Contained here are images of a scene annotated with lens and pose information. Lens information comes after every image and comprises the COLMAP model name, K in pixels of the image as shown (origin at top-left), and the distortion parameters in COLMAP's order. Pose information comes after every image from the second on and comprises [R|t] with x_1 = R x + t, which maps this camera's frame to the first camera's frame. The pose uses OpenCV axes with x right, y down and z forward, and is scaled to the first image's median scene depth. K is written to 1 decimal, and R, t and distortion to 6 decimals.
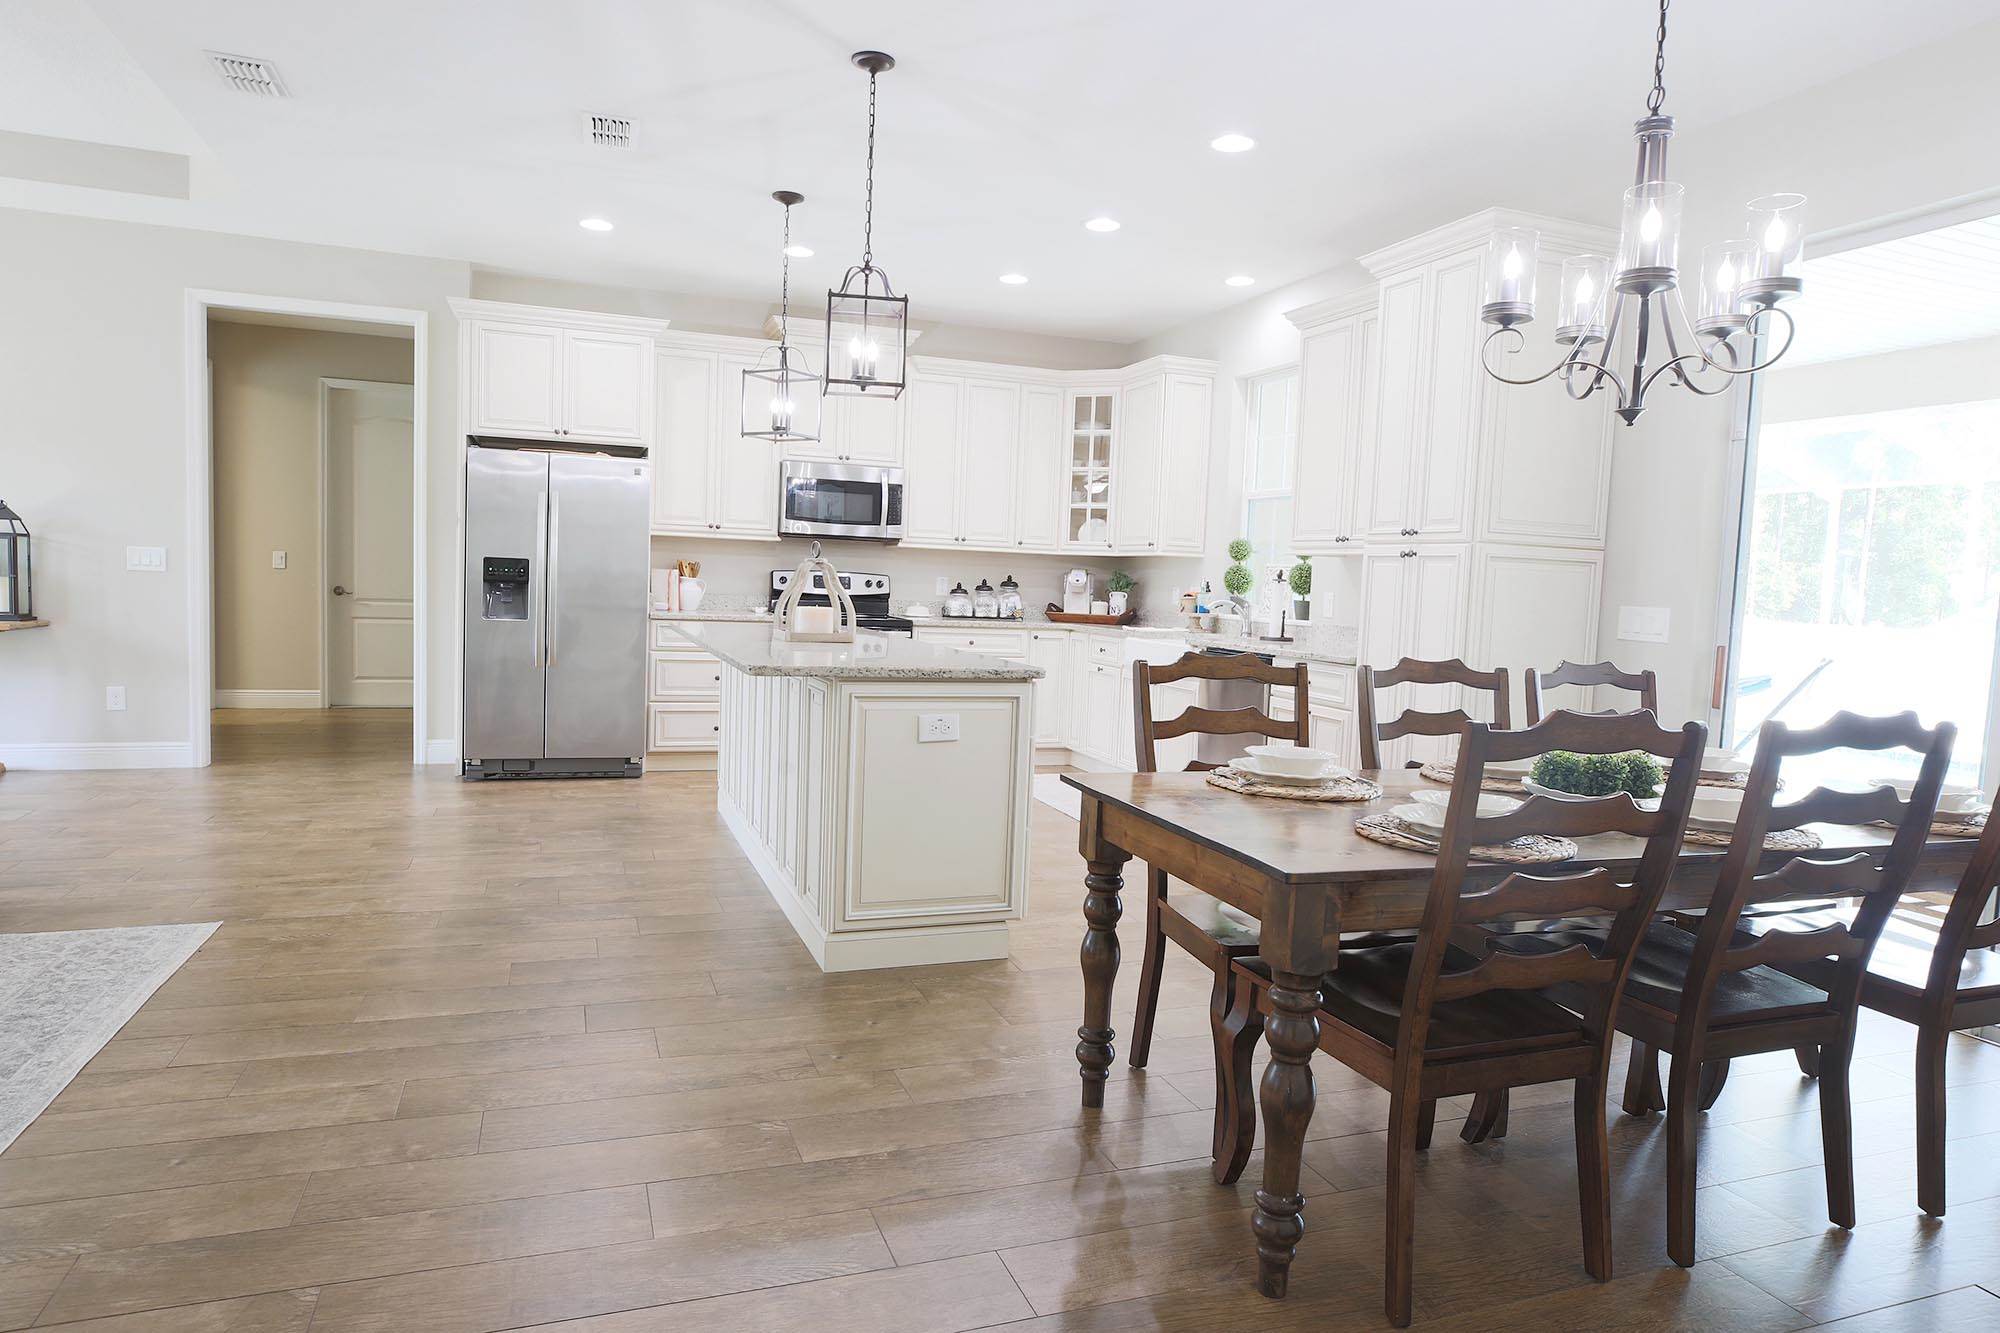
lens RADIAL K [[1192.5, 0, 997.5], [0, 1192.5, 671.6], [0, 0, 1]] dist [-0.024520, 0.001386]
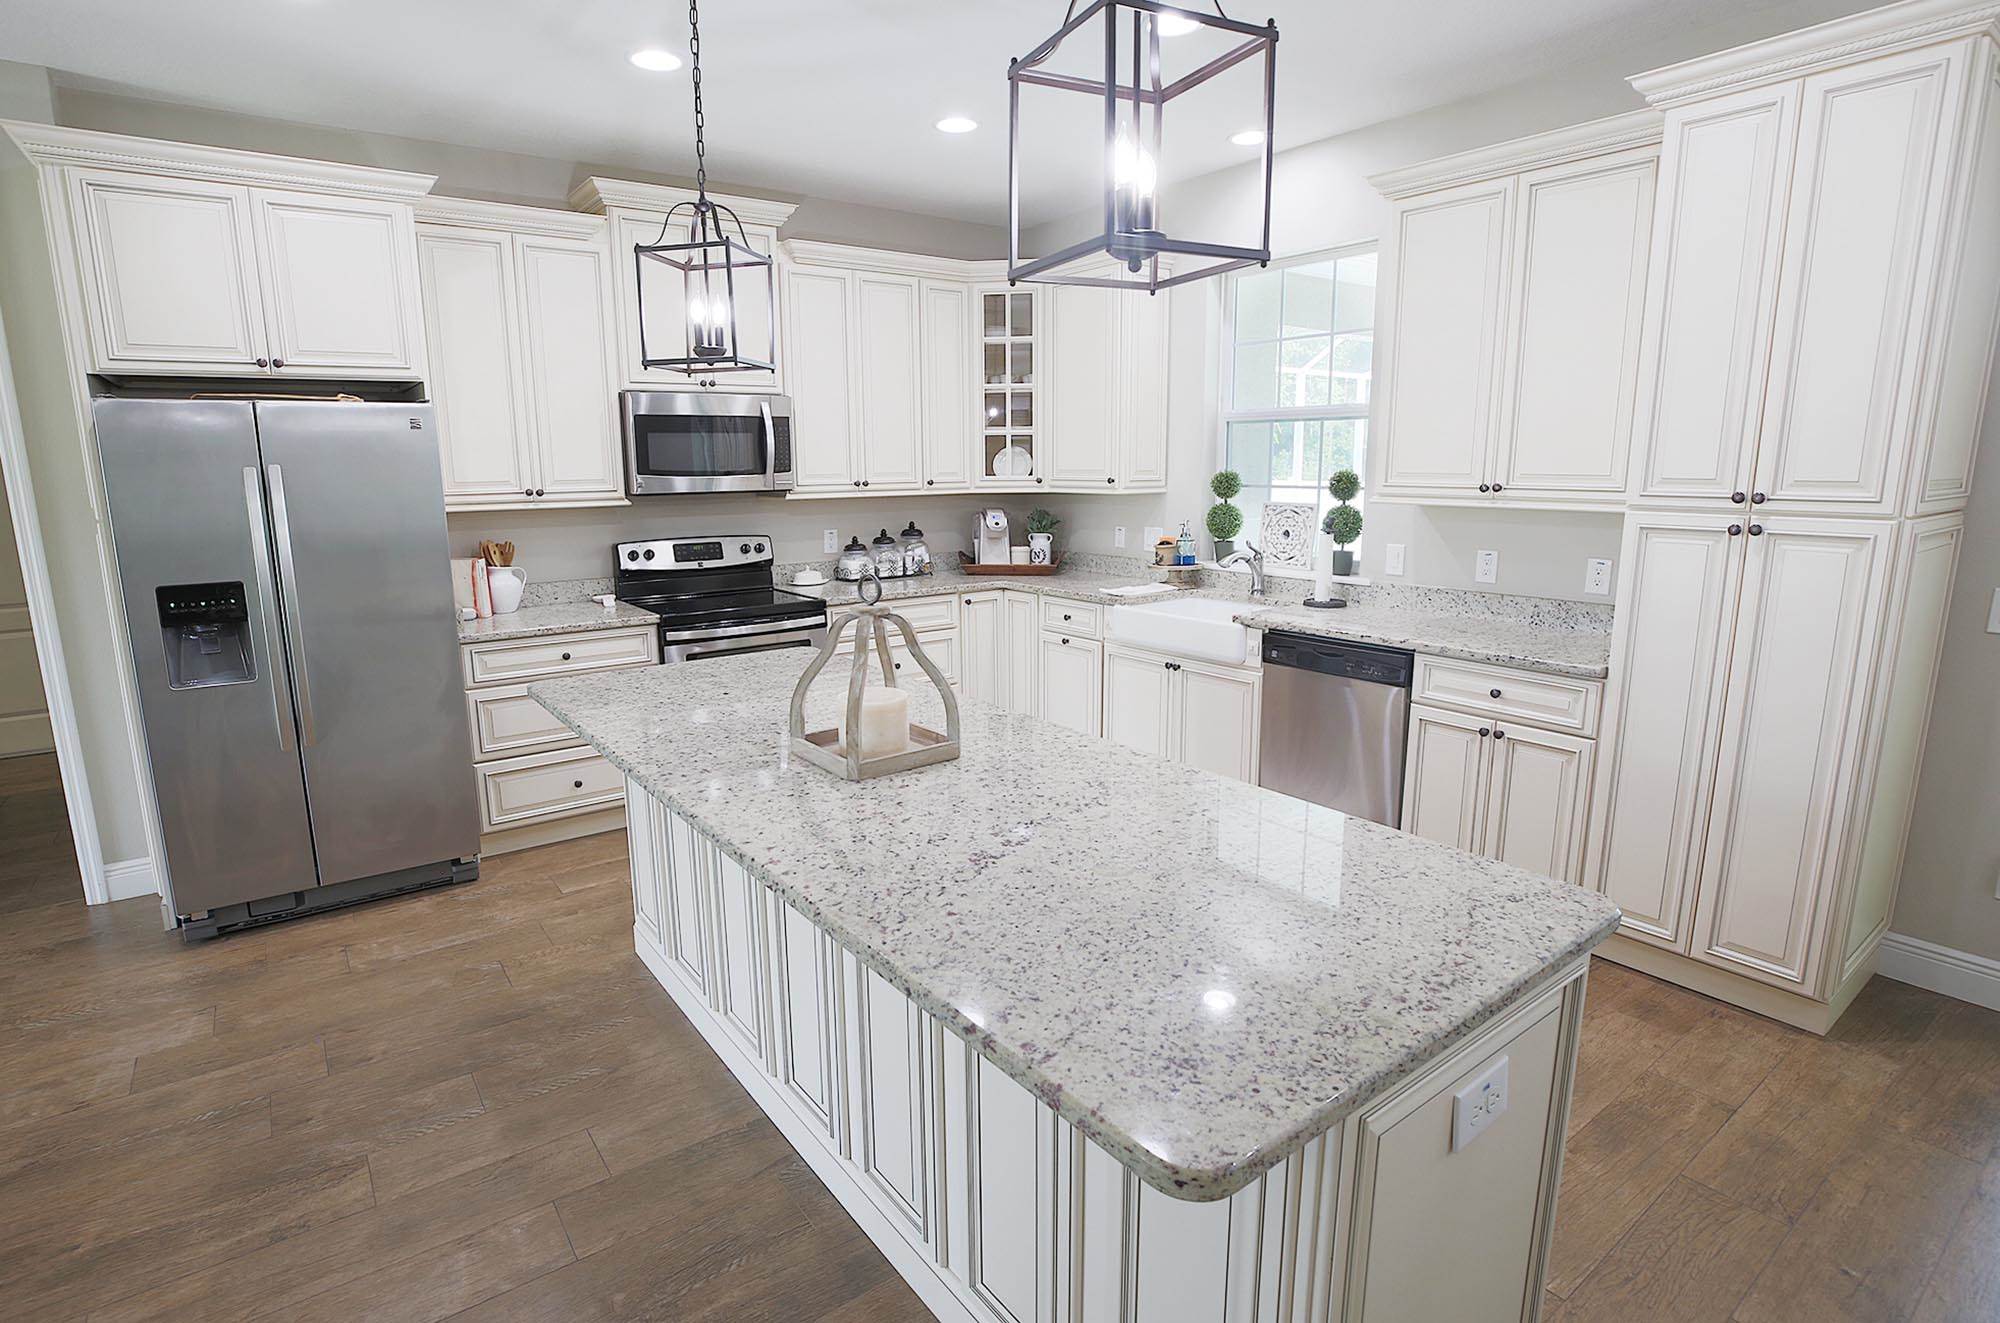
lens RADIAL K [[994.3, 0, 978.5], [0, 994.3, 651.0], [0, 0, 1]] dist [-0.046942, 0.014398]
pose [[0.959911, -0.100508, 0.261664, -0.149045], [0.069883, 0.989838, 0.123845, -0.083776], [-0.271453, -0.100595, 0.957180, 0.373763]]
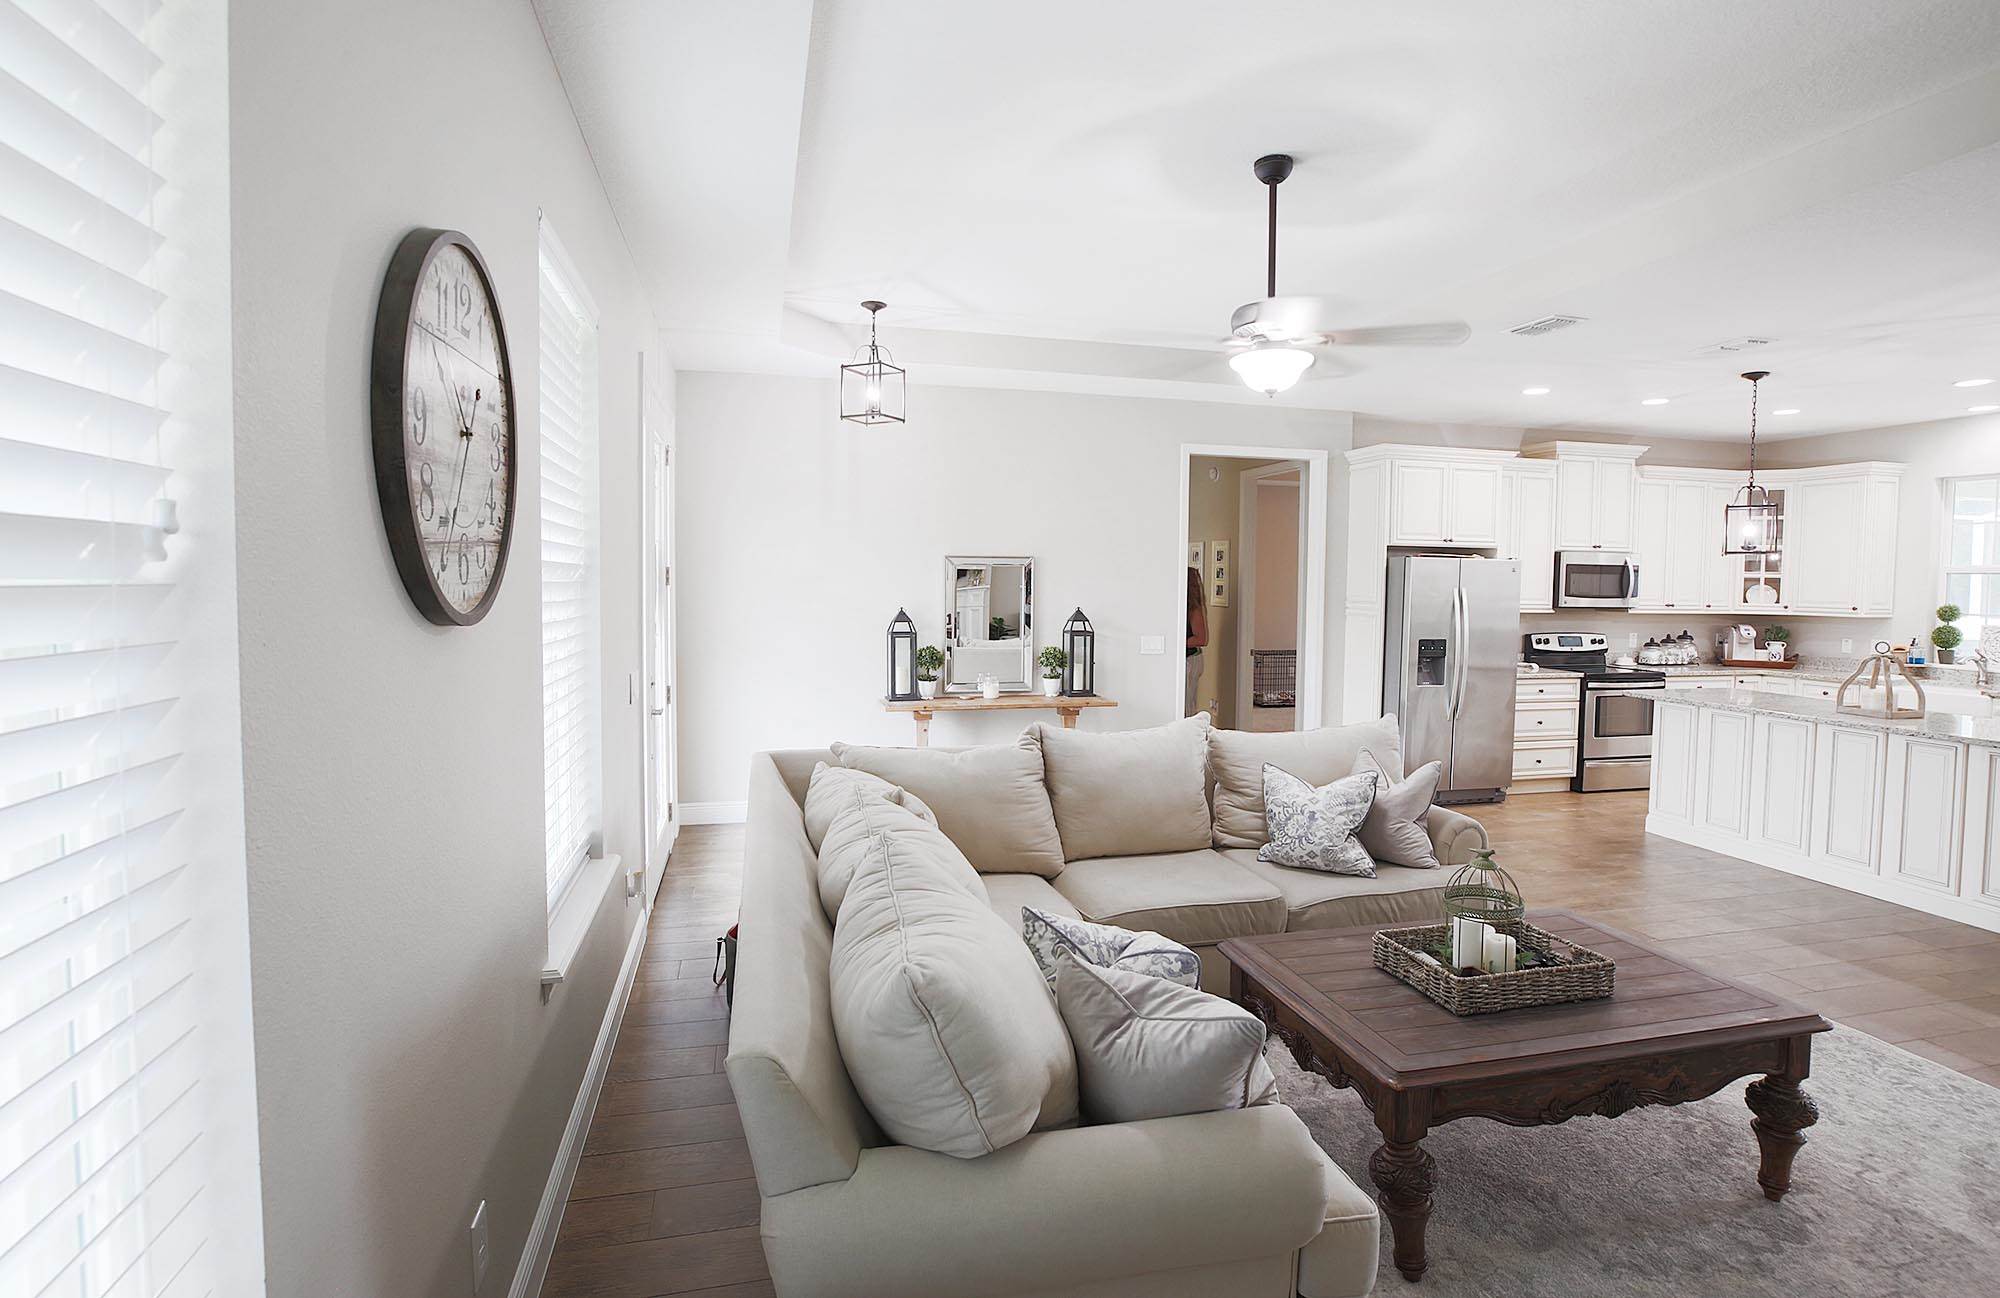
lens RADIAL K [[995.7, 0, 1012.1], [0, 995.7, 627.5], [0, 0, 1]] dist [-0.045655, 0.013916]
pose [[0.994471, -0.023751, -0.102292, -0.673395], [0.020499, 0.999254, -0.032726, -0.072745], [0.102993, 0.030448, 0.994216, -0.122592]]
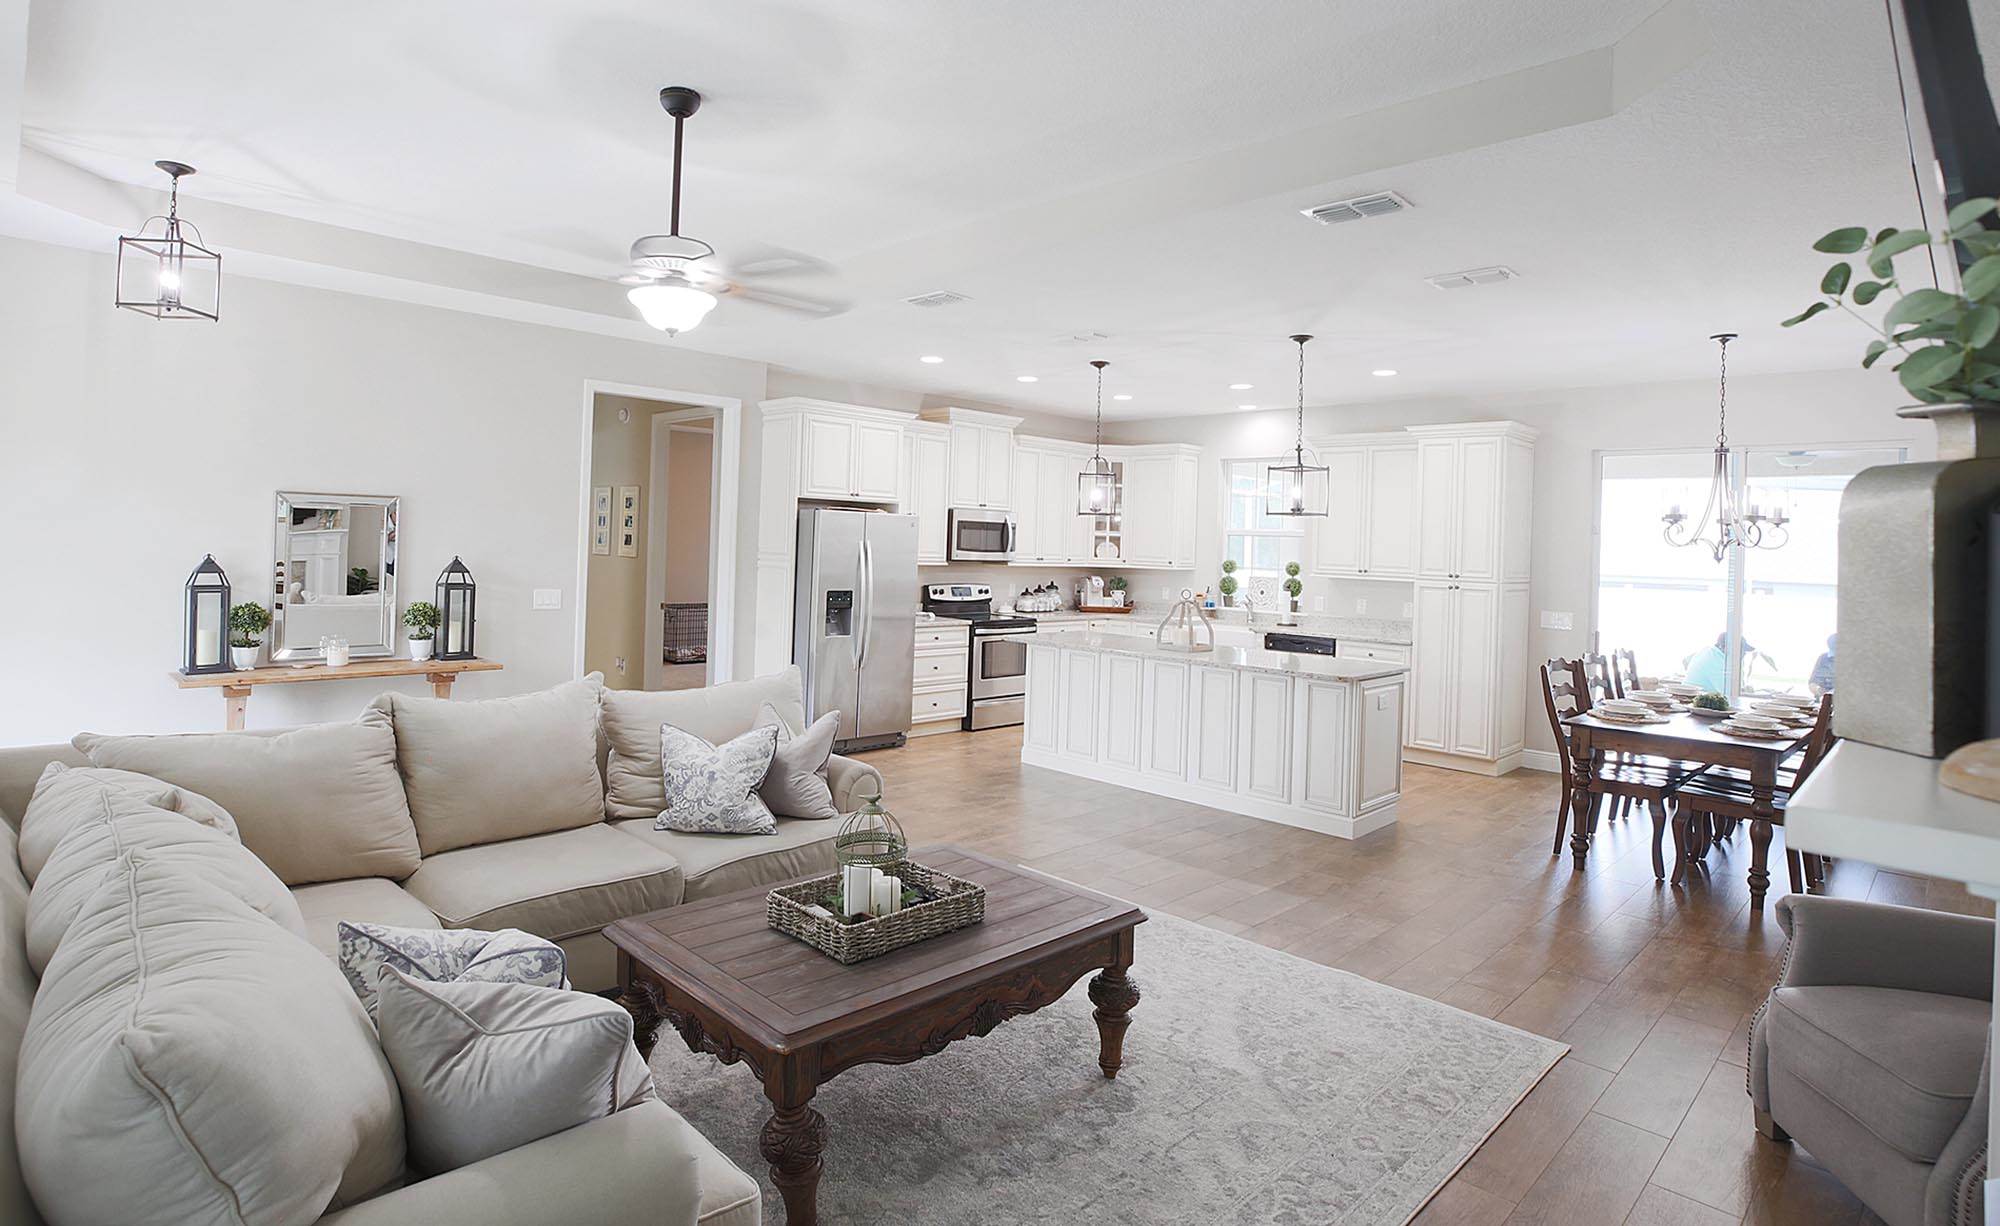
lens RADIAL K [[1031.4, 0, 983.8], [0, 1031.4, 531.5], [0, 0, 1]] dist [-0.046968, 0.014657]
pose [[0.909134, -0.007344, 0.416439, -0.661338], [0.037400, 0.997245, -0.064062, -0.071902], [-0.414821, 0.073816, 0.906904, -0.117891]]
